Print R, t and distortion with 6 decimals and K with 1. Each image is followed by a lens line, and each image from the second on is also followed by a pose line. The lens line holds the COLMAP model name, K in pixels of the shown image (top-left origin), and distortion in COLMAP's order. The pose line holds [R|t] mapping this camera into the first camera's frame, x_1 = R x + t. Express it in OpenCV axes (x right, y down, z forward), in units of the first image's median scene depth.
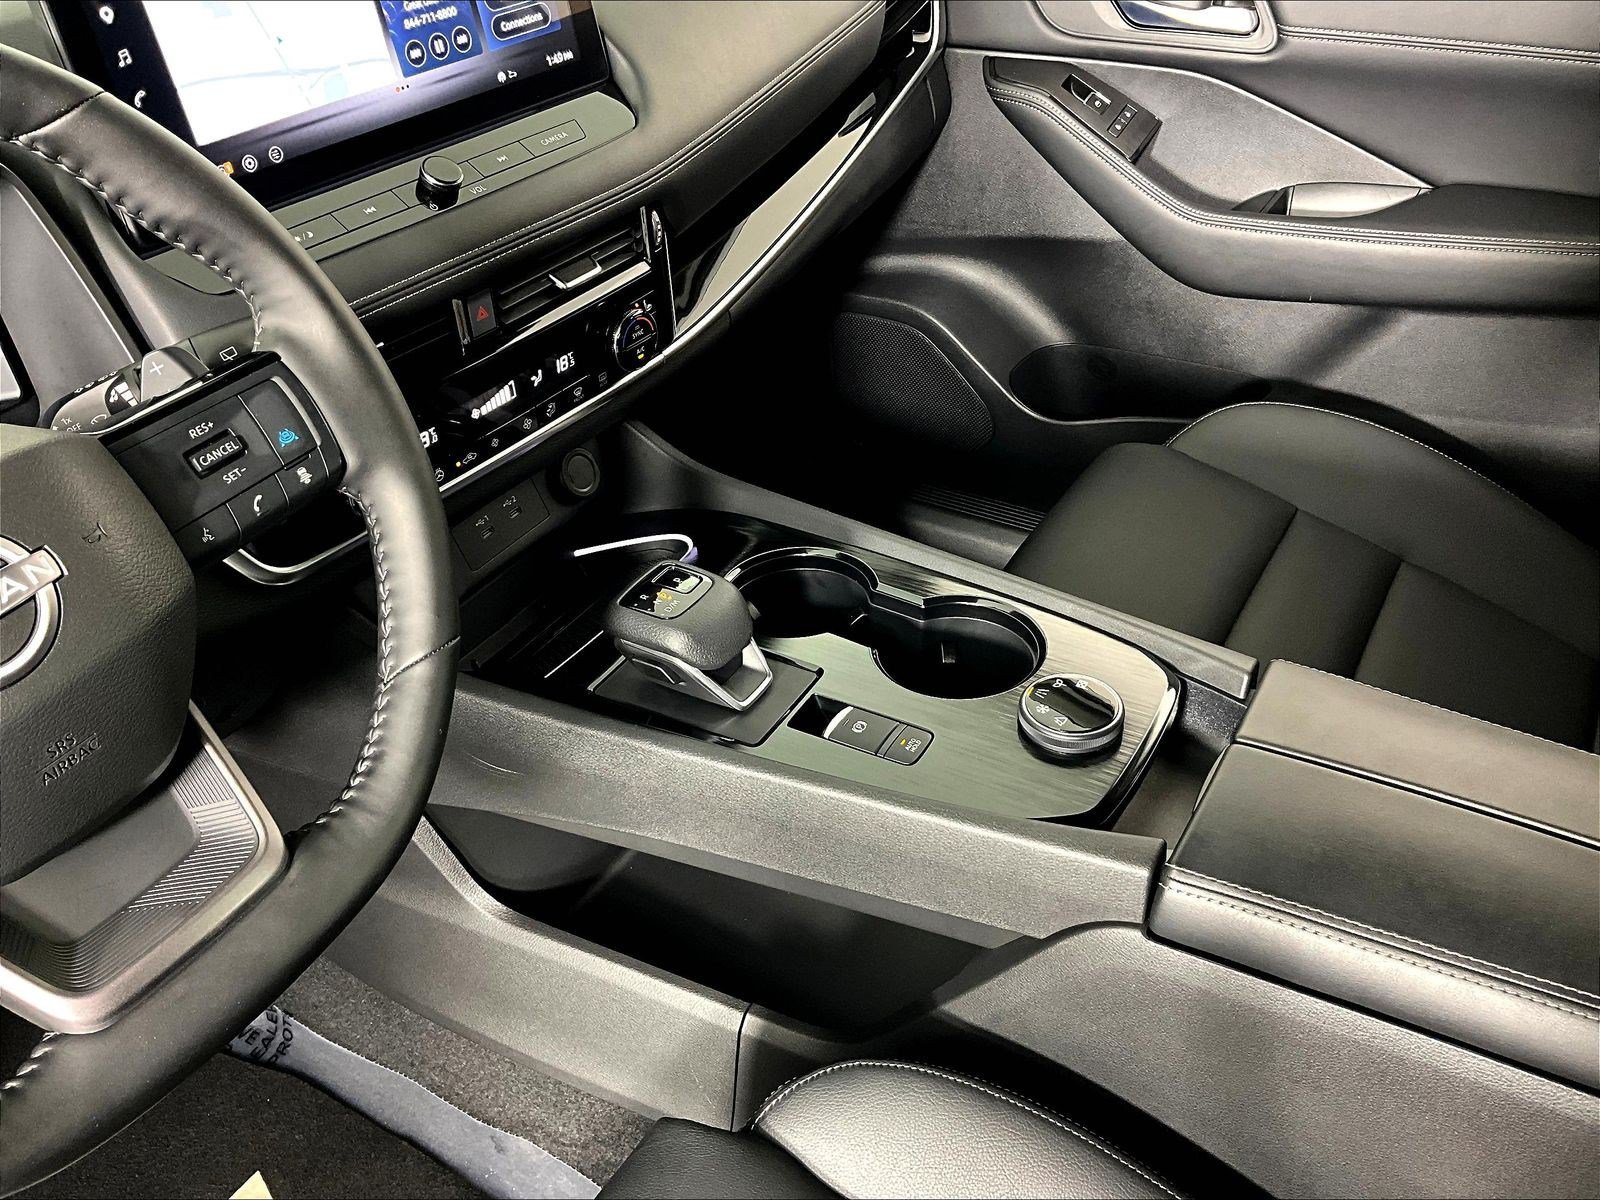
lens RADIAL K [[1346.8, 0, 795.9], [0, 1346.8, 600.3], [0, 0, 1]] dist [0.077927, -0.133339]
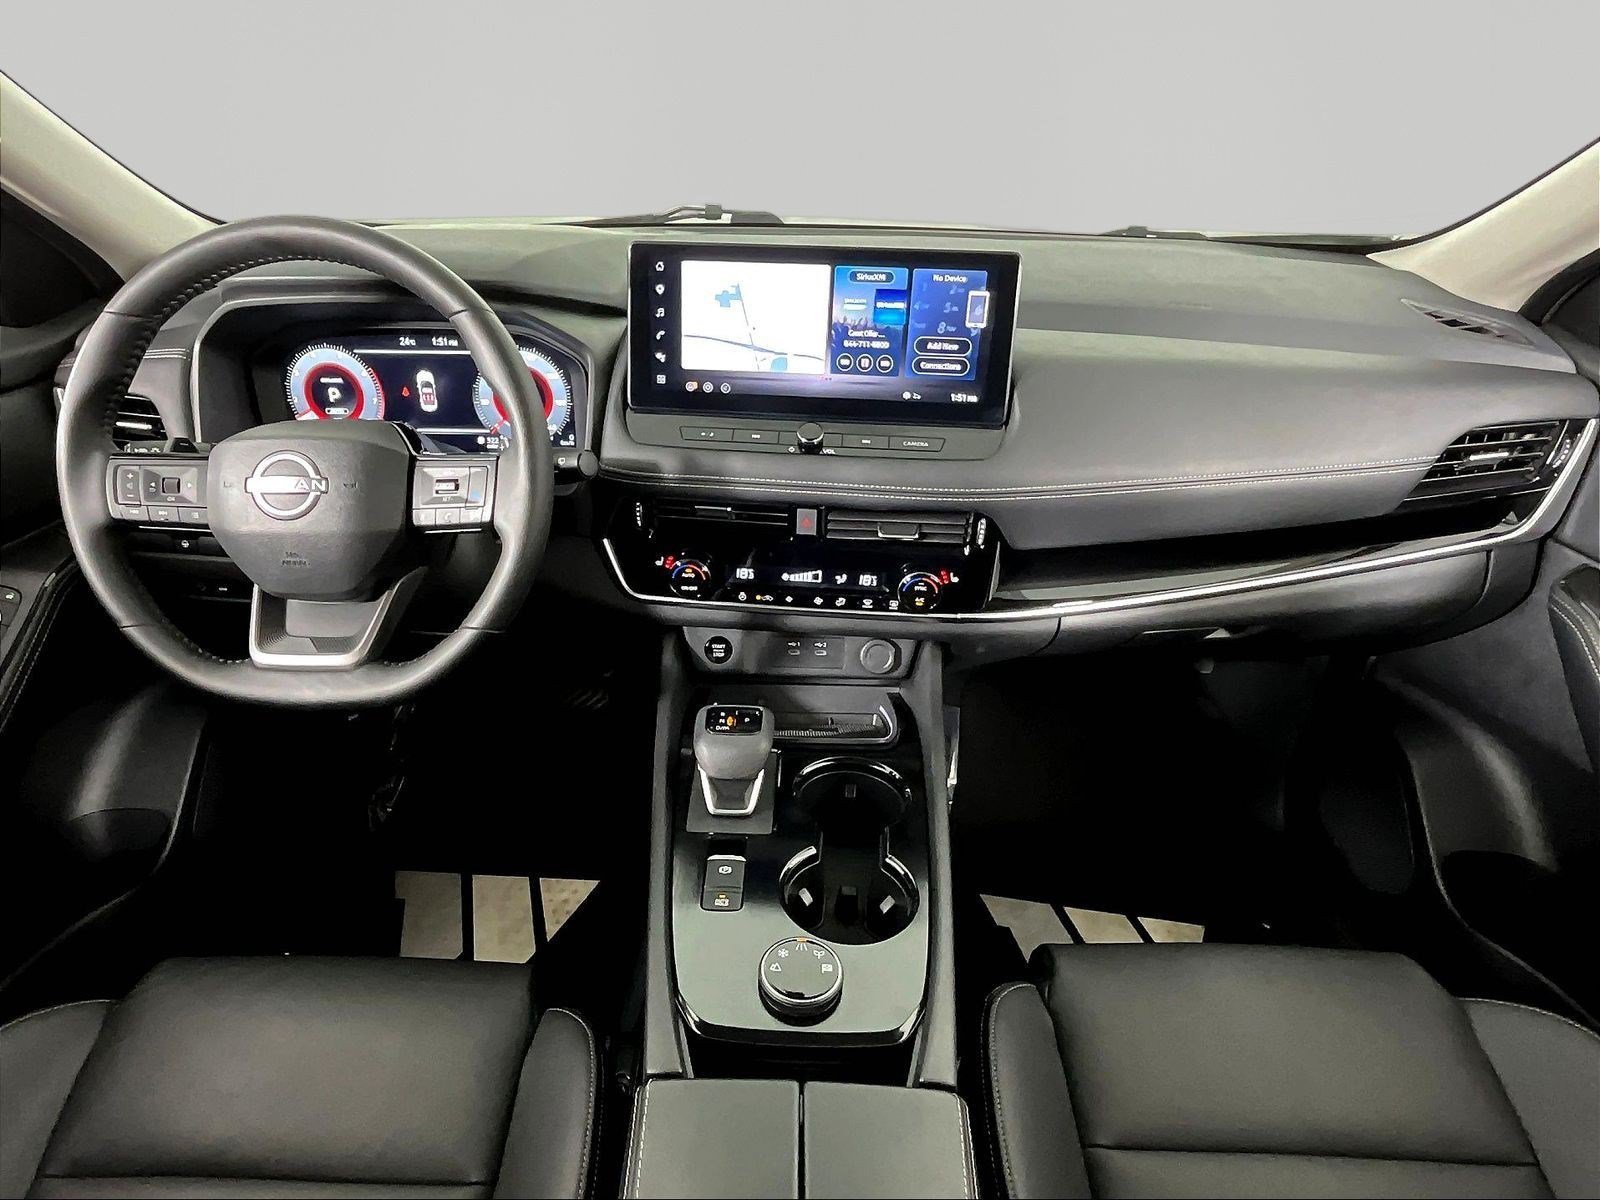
lens RADIAL K [[872.4, 0, 746.7], [0, 872.4, 656.9], [0, 0, 1]] dist [-0.007965, 0.002658]
pose [[0.483429, 0.503464, -0.716115, 0.501554], [-0.535318, 0.817295, 0.213220, -0.245432], [0.692626, 0.280273, 0.664618, 0.305134]]
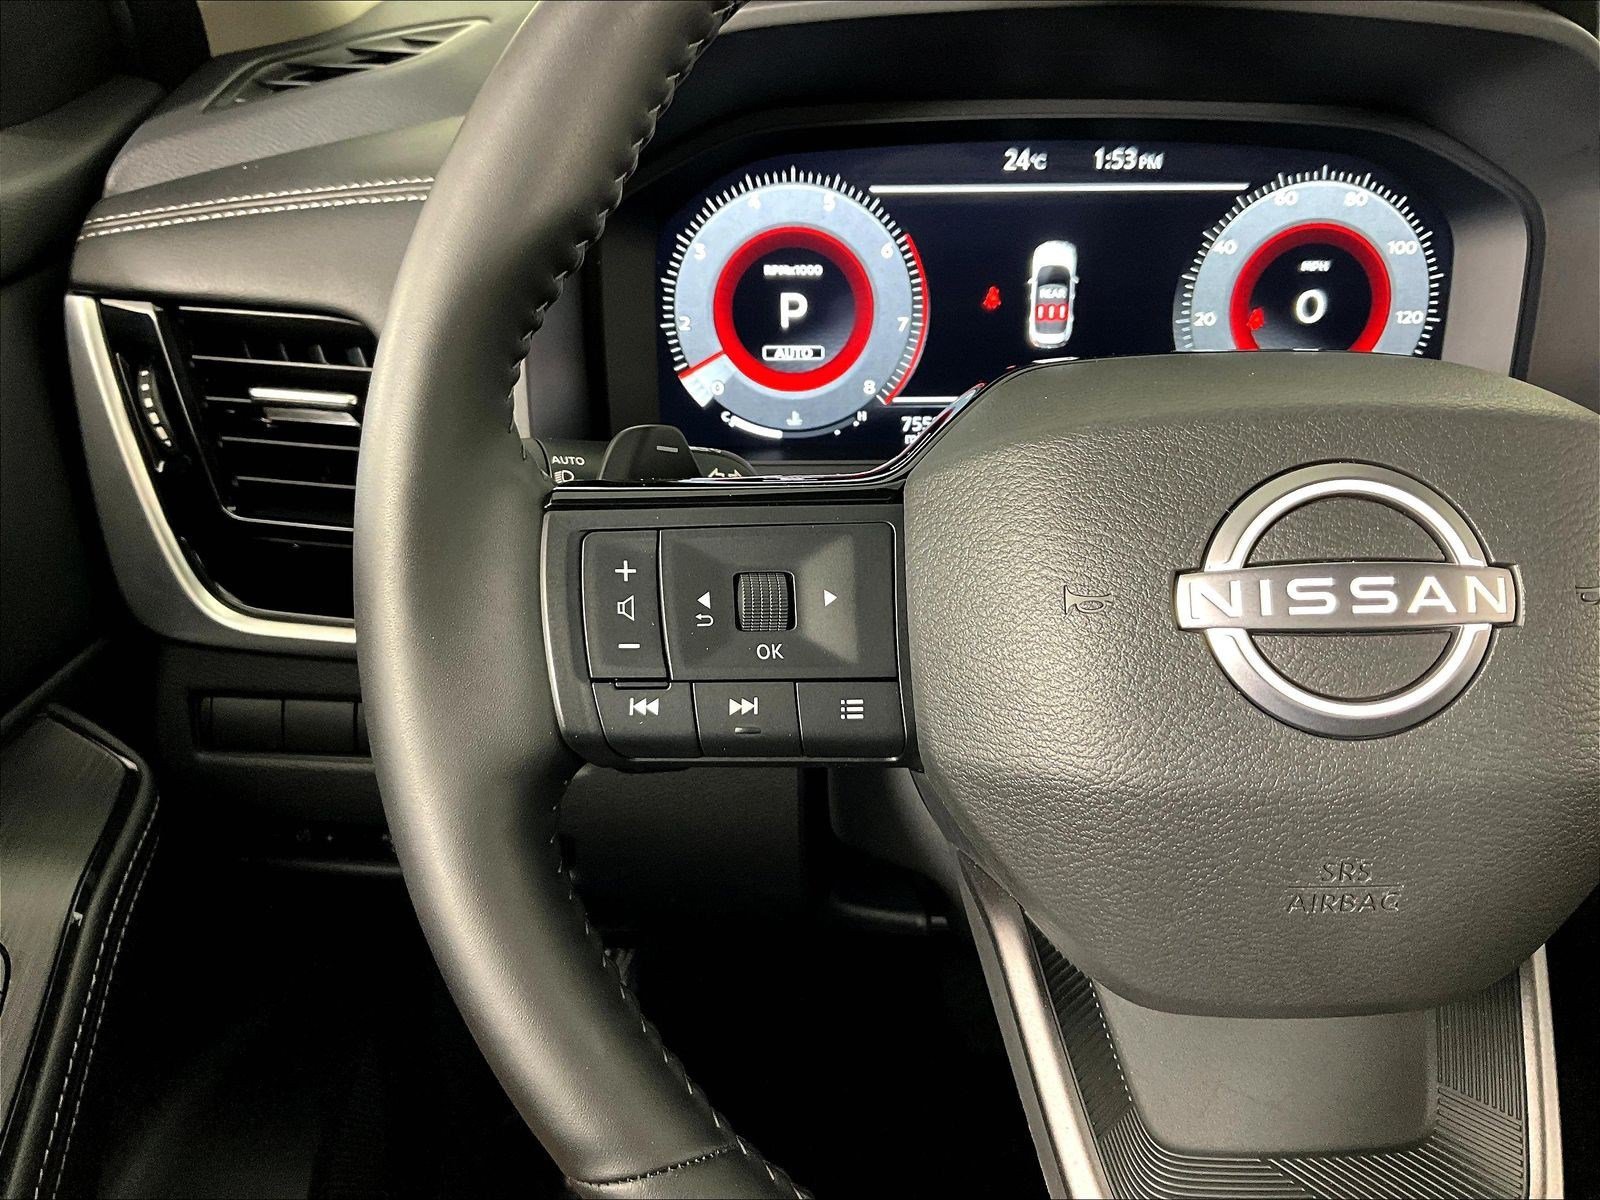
lens RADIAL K [[1346.8, 0, 793.5], [0, 1346.8, 617.3], [0, 0, 1]] dist [0.077927, -0.133339]
pose [[0.528407, 0.411826, -0.742419, -0.141288], [-0.515012, 0.850687, 0.105331, 0.038120], [0.674944, 0.326696, 0.661604, 0.215058]]
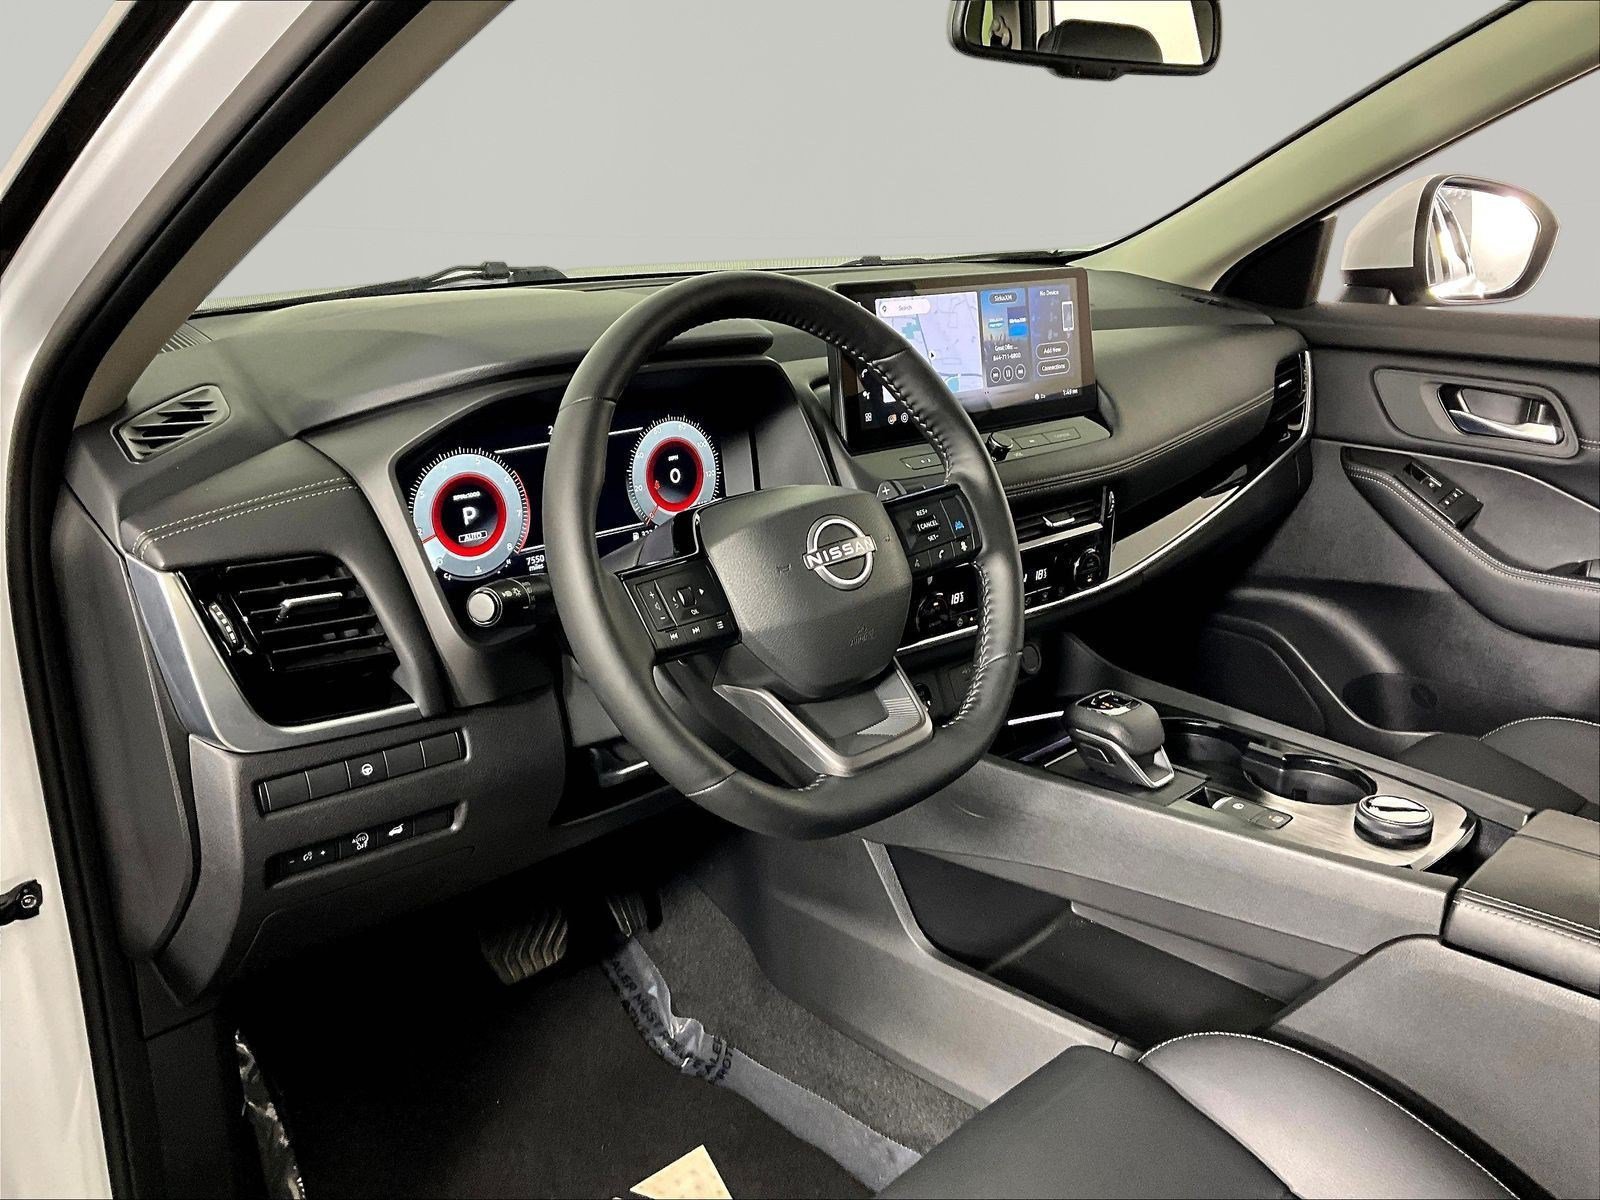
lens RADIAL K [[1346.8, 0, 789.5], [0, 1346.8, 587.7], [0, 0, 1]] dist [0.077927, -0.133339]
pose [[0.966270, 0.125565, -0.224845, -0.104038], [-0.188309, 0.940068, -0.284275, 0.325890], [0.175674, 0.317027, 0.932005, -0.457741]]
